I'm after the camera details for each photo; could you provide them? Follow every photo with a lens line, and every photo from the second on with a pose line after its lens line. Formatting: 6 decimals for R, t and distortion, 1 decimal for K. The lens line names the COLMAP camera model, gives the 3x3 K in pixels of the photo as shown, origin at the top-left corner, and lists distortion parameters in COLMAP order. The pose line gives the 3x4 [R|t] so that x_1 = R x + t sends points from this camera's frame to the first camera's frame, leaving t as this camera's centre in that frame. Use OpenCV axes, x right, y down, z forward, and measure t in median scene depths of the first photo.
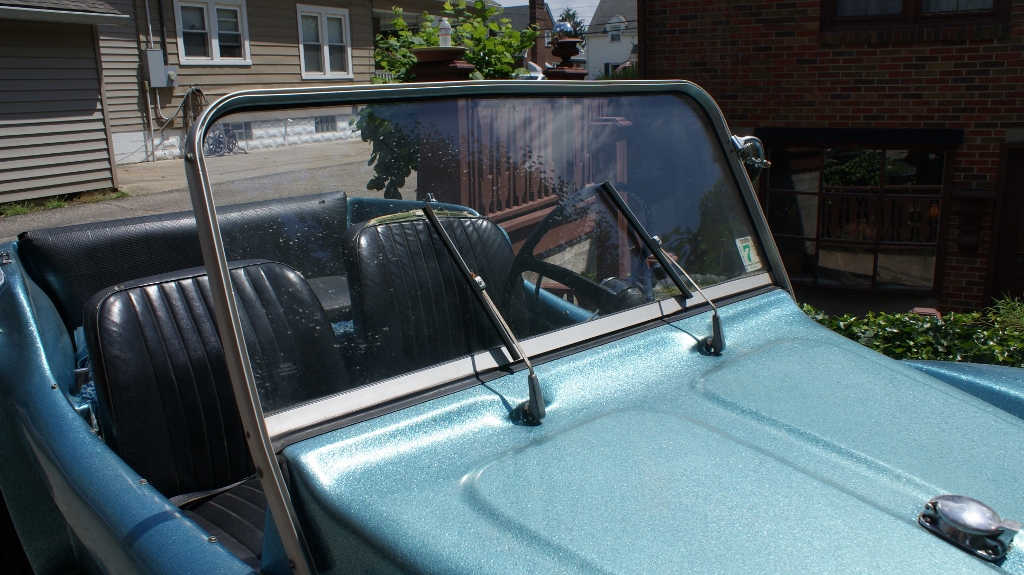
lens RADIAL K [[816.0, 0, 490.0], [0, 816.0, 300.8], [0, 0, 1]] dist [-0.137737, 0.105388]
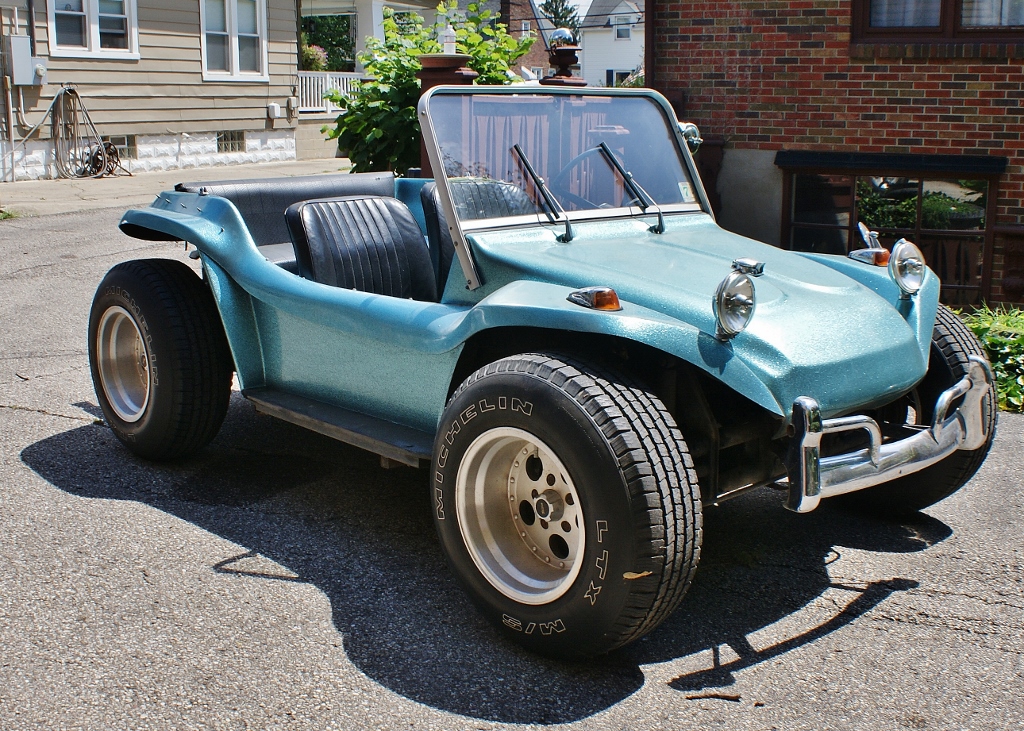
lens RADIAL K [[1244.7, 0, 464.7], [0, 1244.7, 390.9], [0, 0, 1]] dist [-0.107090, 0.000000]
pose [[0.999289, 0.021495, 0.030987, -0.045222], [-0.020608, 0.999377, -0.028665, 0.093238], [-0.031584, 0.028006, 0.999109, -0.329698]]
